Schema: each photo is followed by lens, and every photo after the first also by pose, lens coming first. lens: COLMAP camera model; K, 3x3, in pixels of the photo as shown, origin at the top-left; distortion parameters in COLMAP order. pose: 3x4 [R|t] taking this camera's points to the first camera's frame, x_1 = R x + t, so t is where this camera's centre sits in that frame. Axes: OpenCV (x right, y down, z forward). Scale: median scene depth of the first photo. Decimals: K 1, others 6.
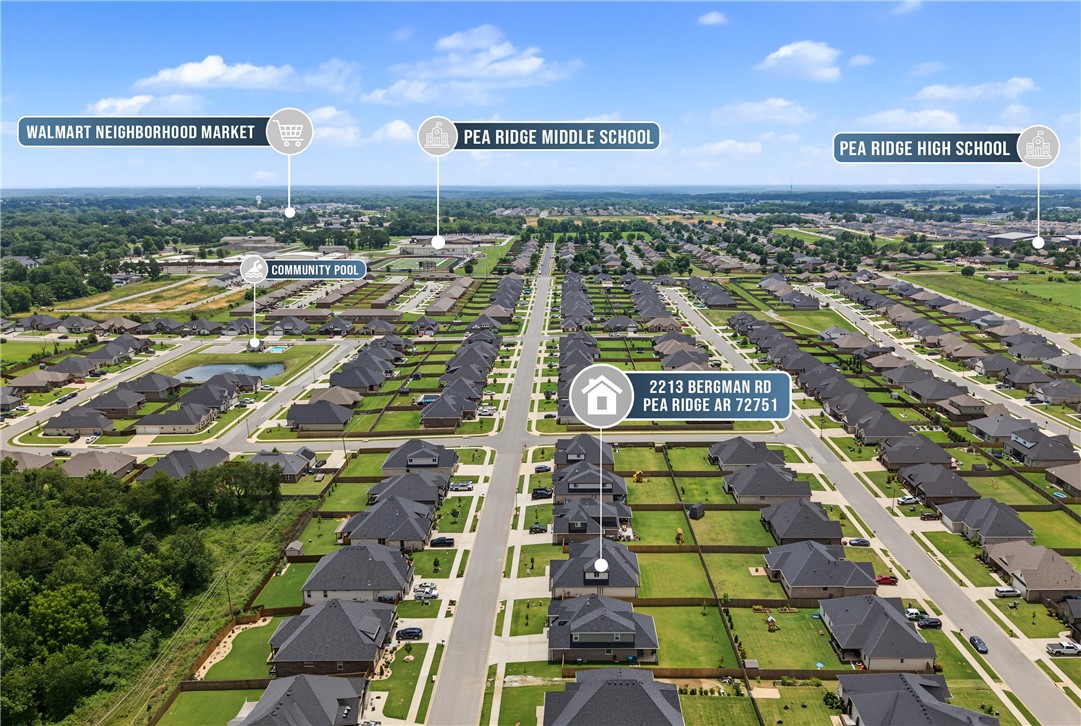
lens RADIAL K [[812.4, 0, 540.6], [0, 812.4, 359.6], [0, 0, 1]] dist [0.013080, 0.001007]
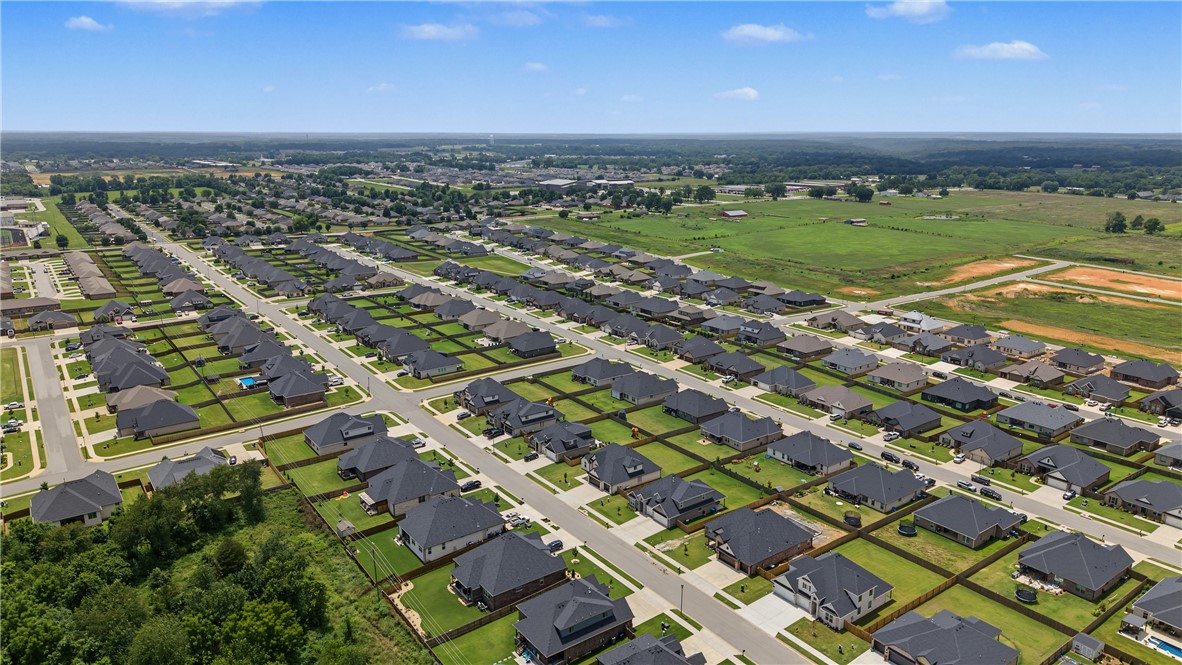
lens RADIAL K [[817.8, 0, 591.3], [0, 817.8, 335.3], [0, 0, 1]] dist [-0.005236, -0.001689]
pose [[0.779773, -0.143244, 0.609454, -0.533809], [0.121980, 0.989579, 0.076518, -0.038611], [-0.614064, 0.014674, 0.789120, 0.003294]]
